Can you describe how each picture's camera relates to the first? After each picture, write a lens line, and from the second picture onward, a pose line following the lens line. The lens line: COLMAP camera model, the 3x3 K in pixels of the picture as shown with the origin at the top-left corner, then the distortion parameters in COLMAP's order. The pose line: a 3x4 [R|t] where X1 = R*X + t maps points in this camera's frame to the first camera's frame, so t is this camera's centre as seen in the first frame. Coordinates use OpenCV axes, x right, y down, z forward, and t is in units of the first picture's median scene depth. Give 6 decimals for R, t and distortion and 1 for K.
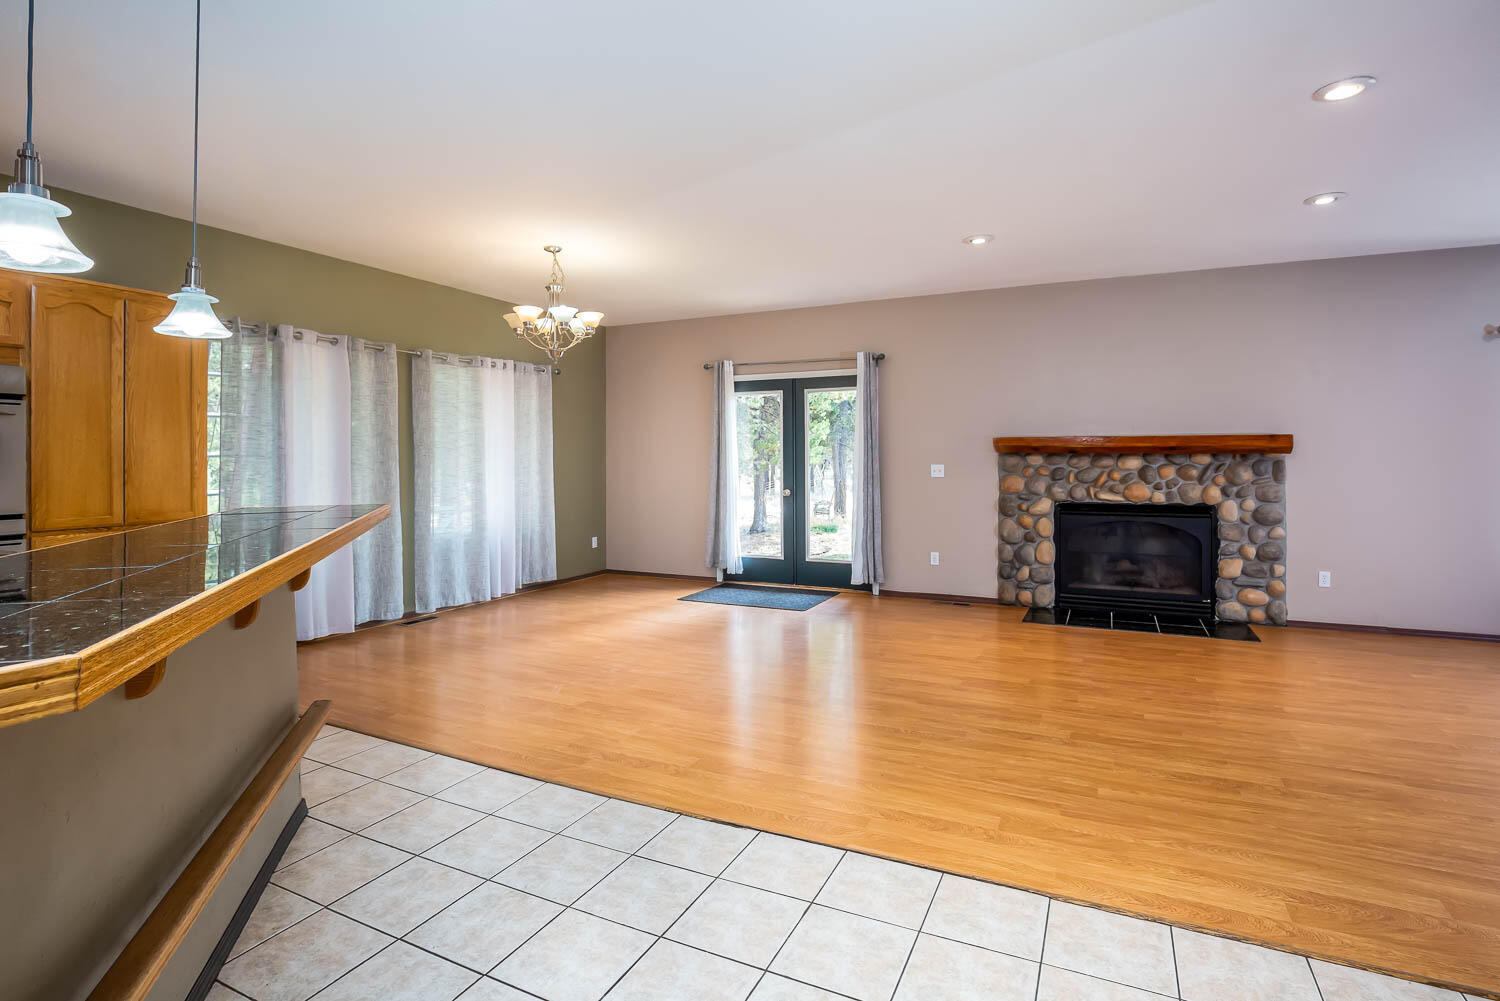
lens RADIAL K [[719.7, 0, 731.7], [0, 719.7, 457.5], [0, 0, 1]] dist [-0.030503, 0.000798]
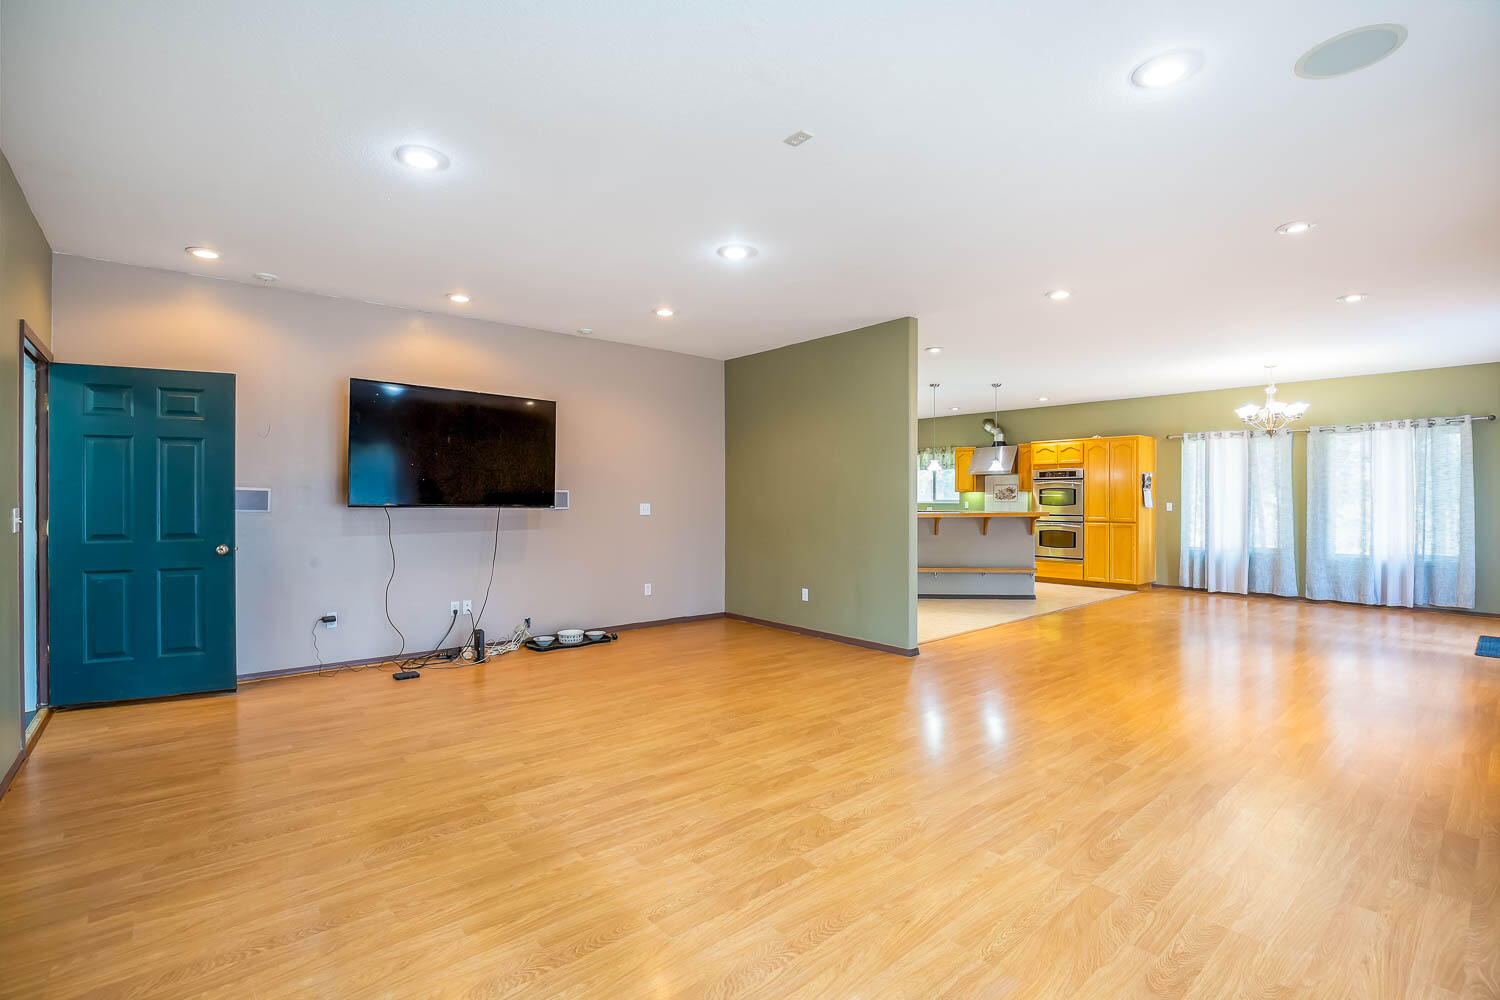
lens RADIAL K [[694.6, 0, 748.5], [0, 694.6, 498.7], [0, 0, 1]] dist [-0.033785, 0.004026]
pose [[-0.360594, 0.003279, -0.932717, 2.462006], [0.000899, 0.999995, 0.003168, -0.005681], [0.932723, 0.000304, -0.360595, 0.722014]]
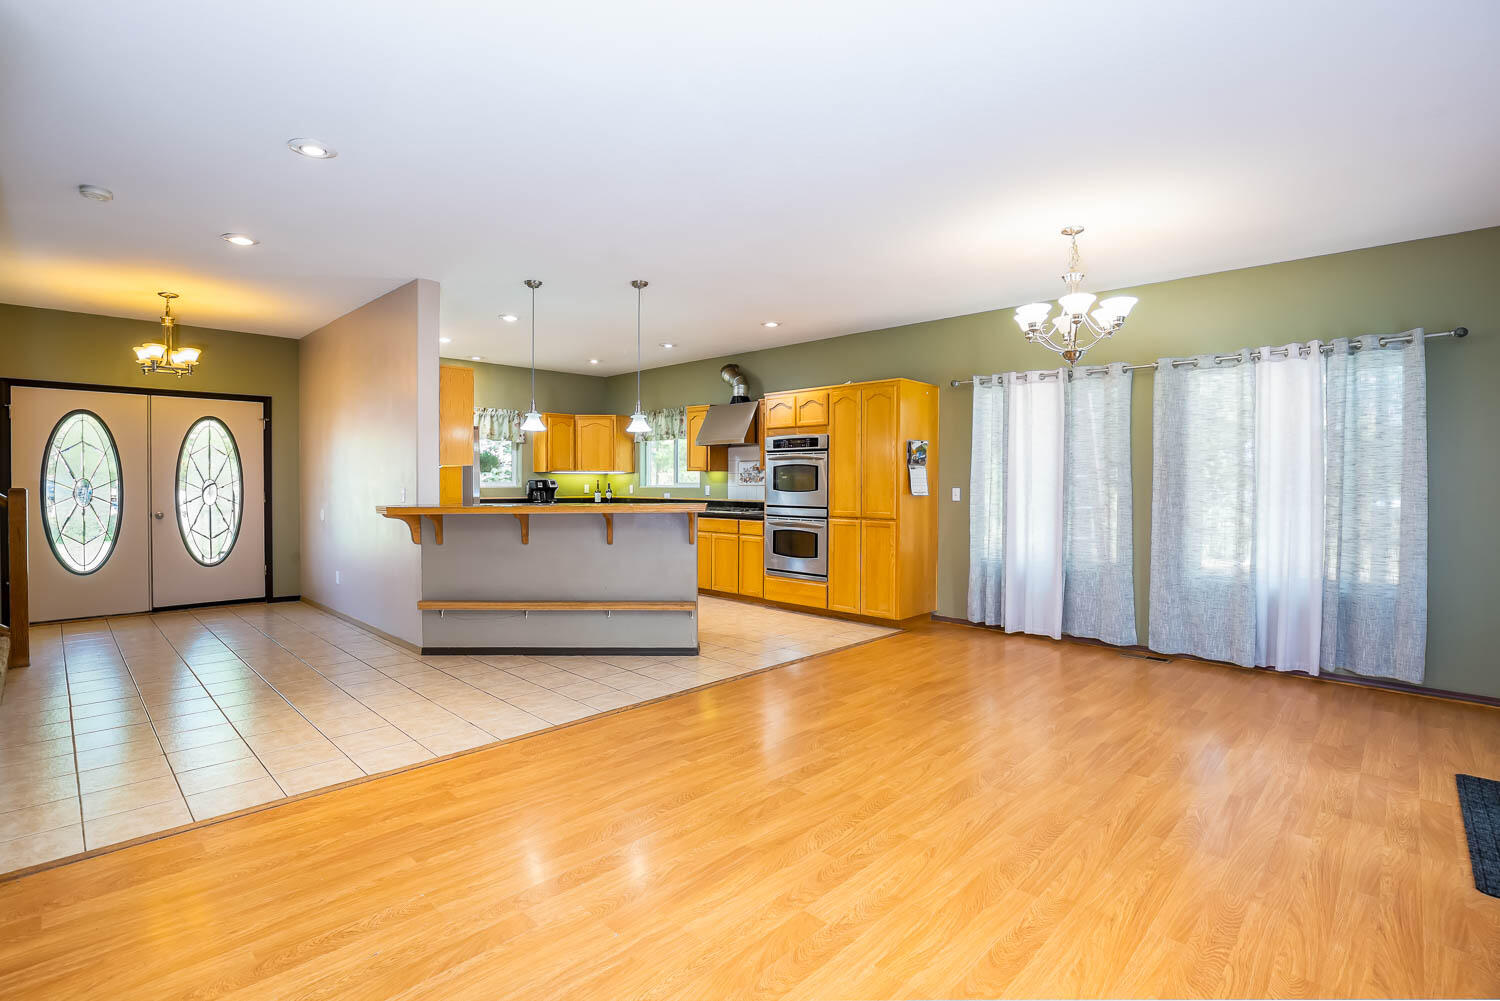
lens RADIAL K [[694.6, 0, 745.5], [0, 694.6, 495.2], [0, 0, 1]] dist [-0.033785, 0.004026]
pose [[-0.283192, 0.021624, -0.958820, 0.991003], [-0.000868, 0.999740, 0.022803, 0.000224], [0.959063, 0.007290, -0.283099, 1.346171]]
